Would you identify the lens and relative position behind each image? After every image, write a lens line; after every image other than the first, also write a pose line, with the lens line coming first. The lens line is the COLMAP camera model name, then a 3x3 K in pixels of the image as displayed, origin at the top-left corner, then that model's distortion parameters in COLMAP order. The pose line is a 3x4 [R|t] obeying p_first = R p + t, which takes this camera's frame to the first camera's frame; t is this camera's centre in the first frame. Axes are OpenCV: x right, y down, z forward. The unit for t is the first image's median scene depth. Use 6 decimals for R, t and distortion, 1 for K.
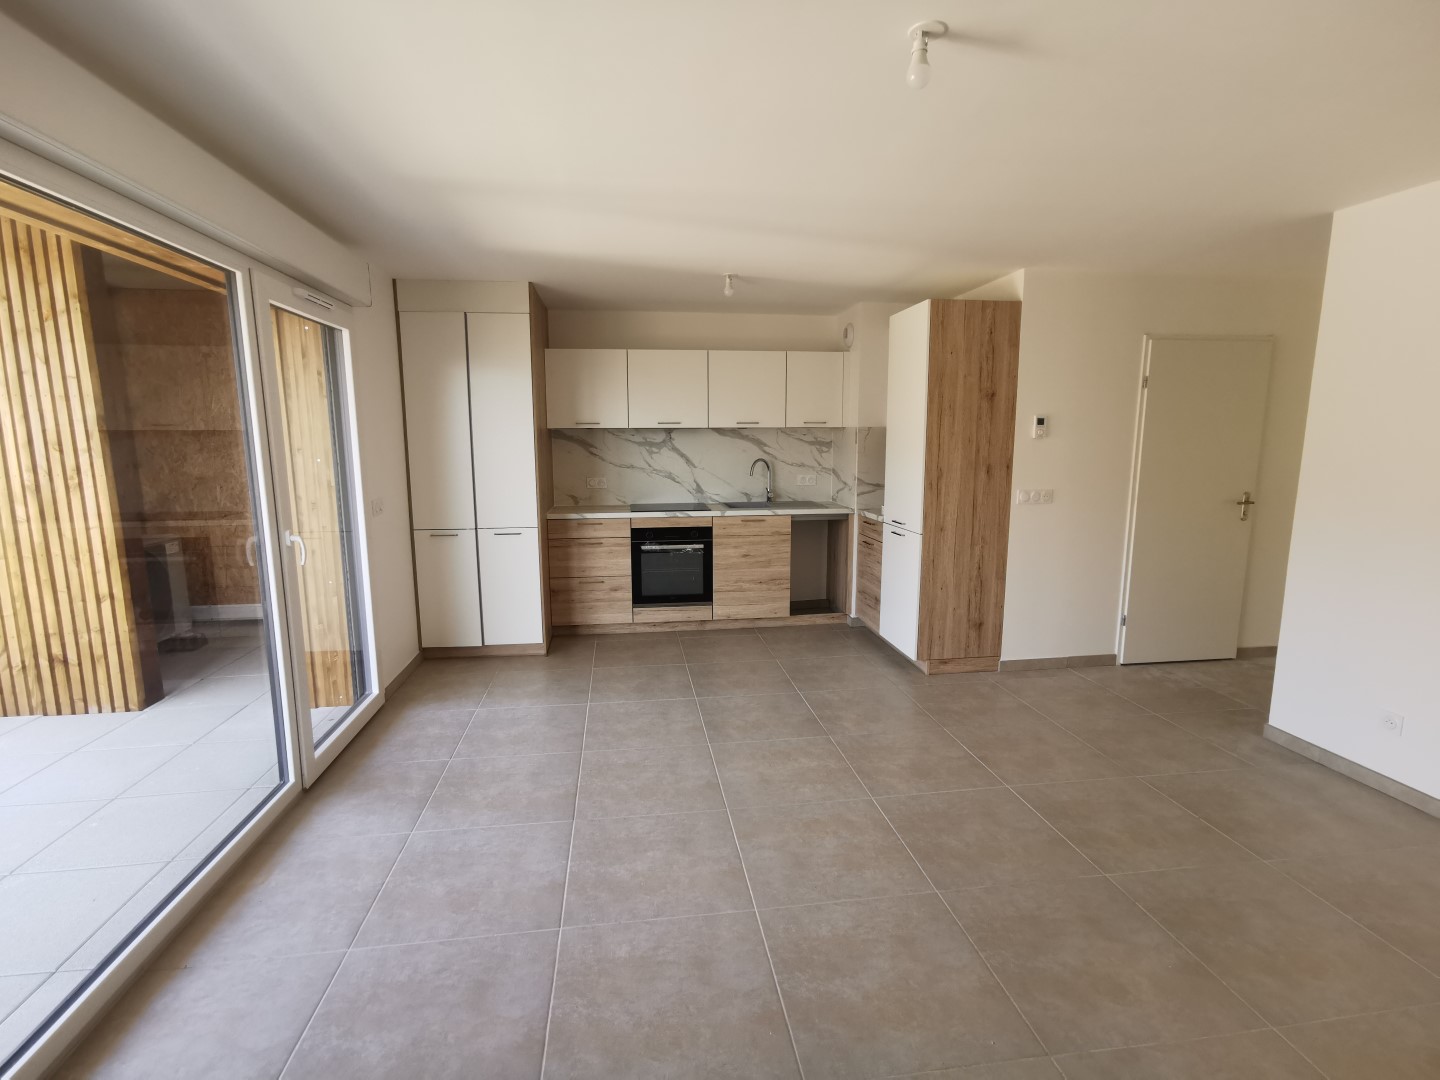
lens RADIAL K [[691.8, 0, 720.7], [0, 691.8, 544.3], [0, 0, 1]] dist [-0.053612, 0.047315]
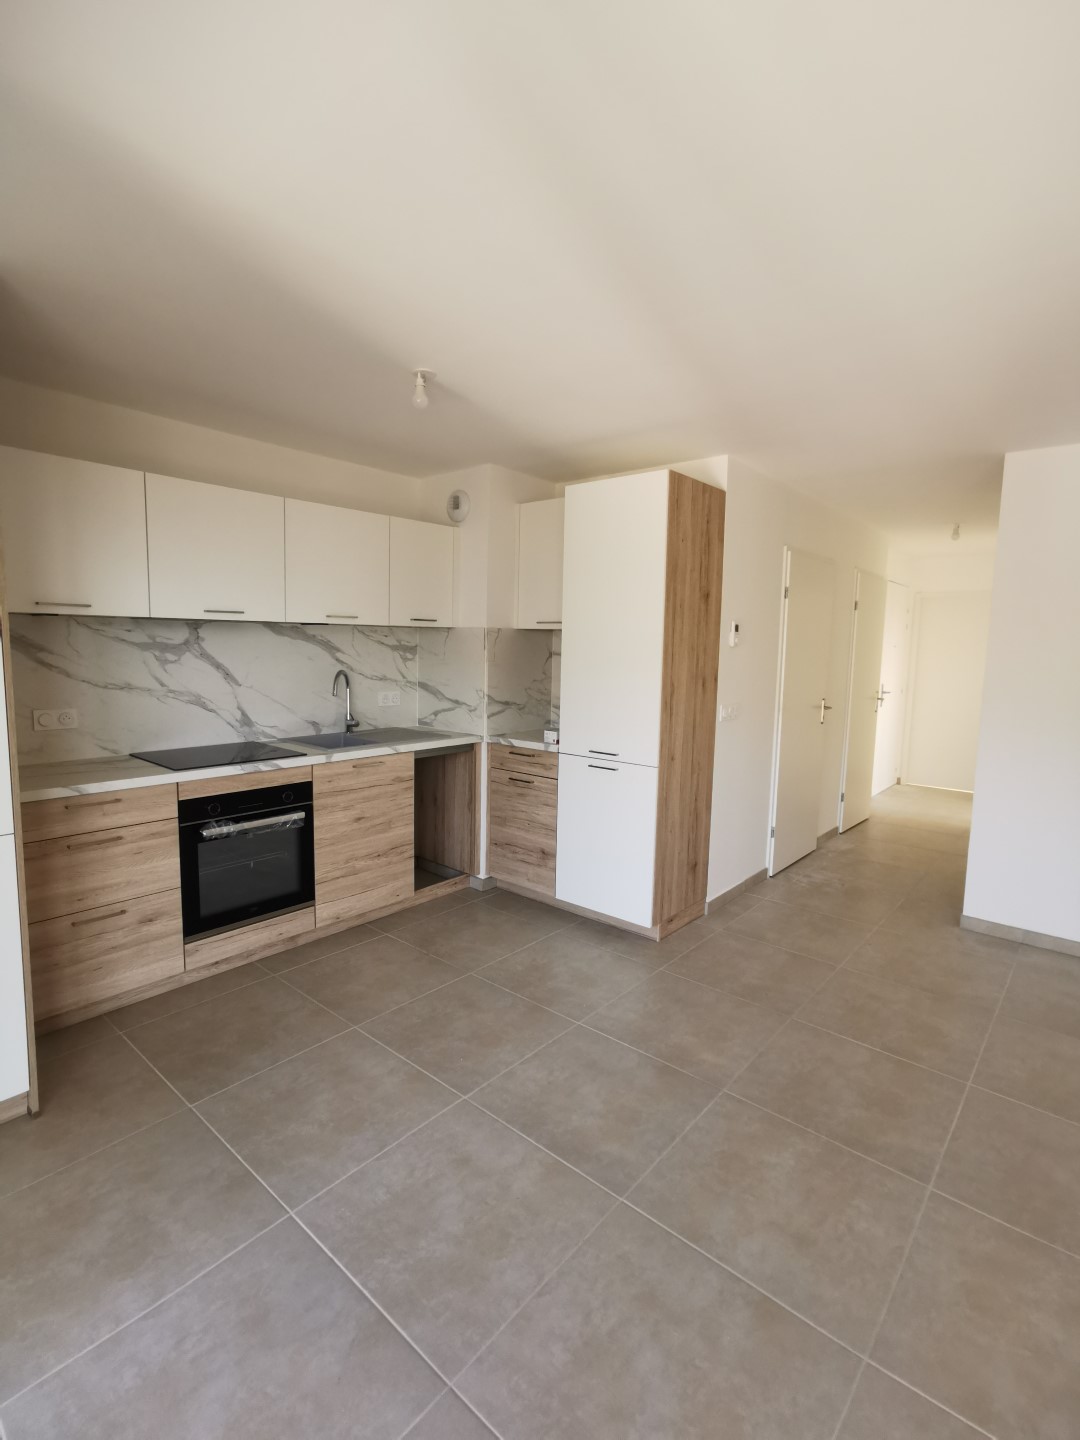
lens RADIAL K [[691.8, 0, 540.0], [0, 691.8, 720.0], [0, 0, 1]] dist [-0.053612, 0.047315]
pose [[0.754211, -0.055595, 0.654275, -0.257942], [0.080548, 0.996717, -0.008158, -0.058335], [-0.651673, 0.058854, 0.756213, 0.394540]]
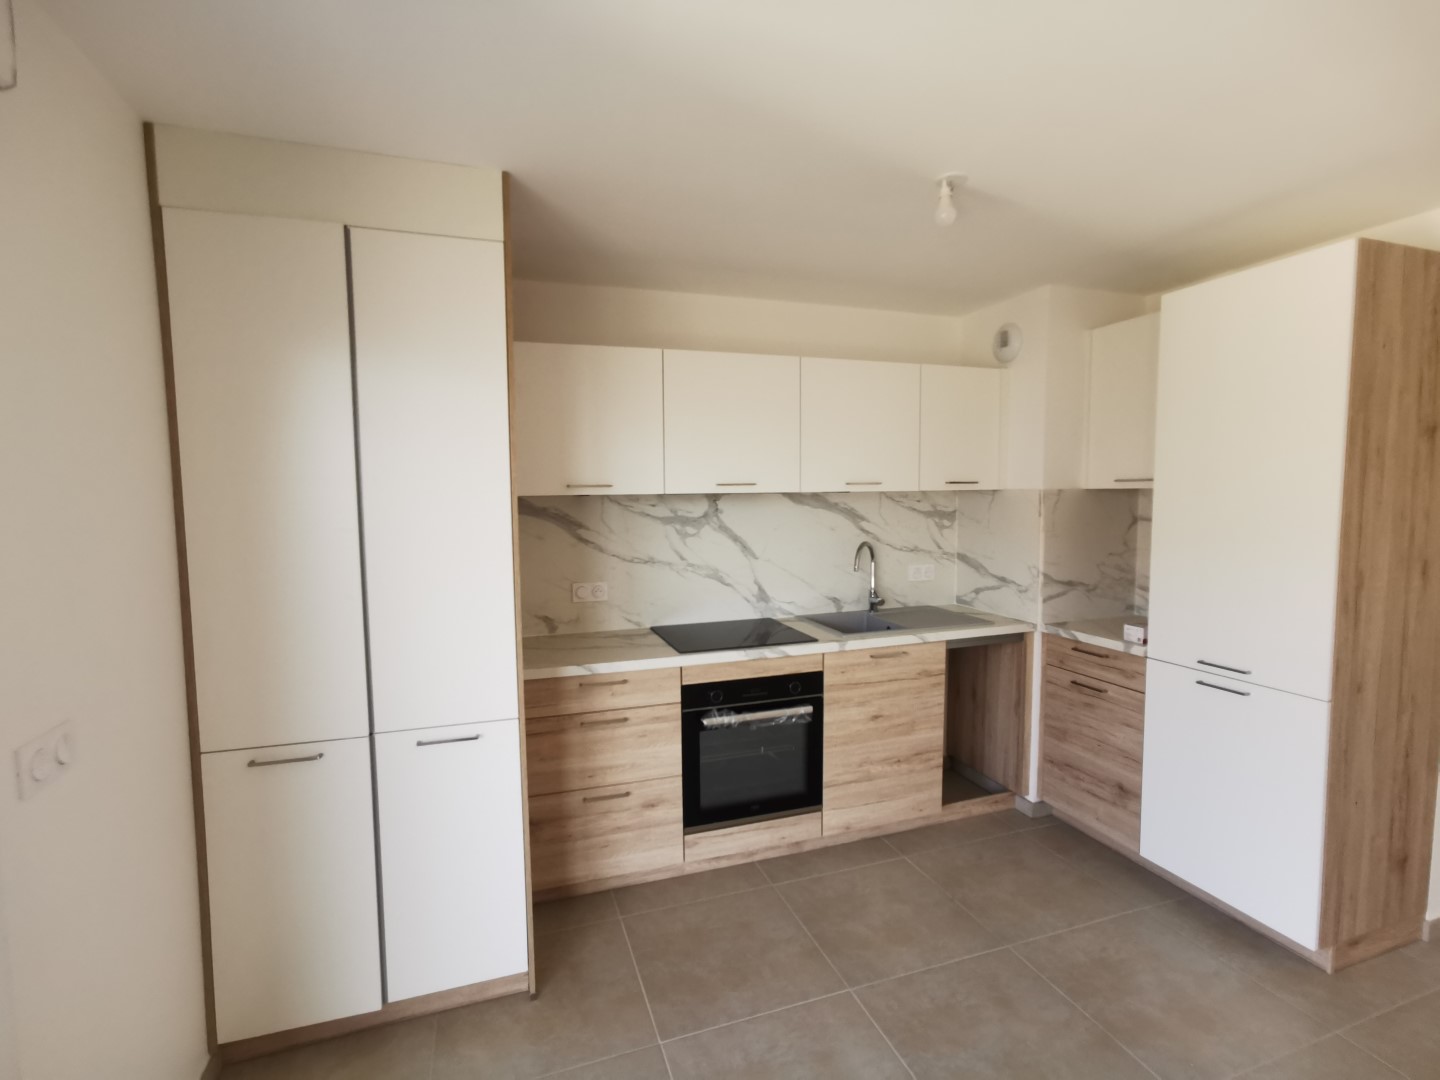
lens RADIAL K [[691.8, 0, 720.7], [0, 691.8, 544.3], [0, 0, 1]] dist [-0.053612, 0.047315]
pose [[0.982801, -0.022153, 0.183335, -0.189541], [0.036733, 0.996391, -0.076519, -0.086495], [-0.180979, 0.081938, 0.980068, 0.466765]]
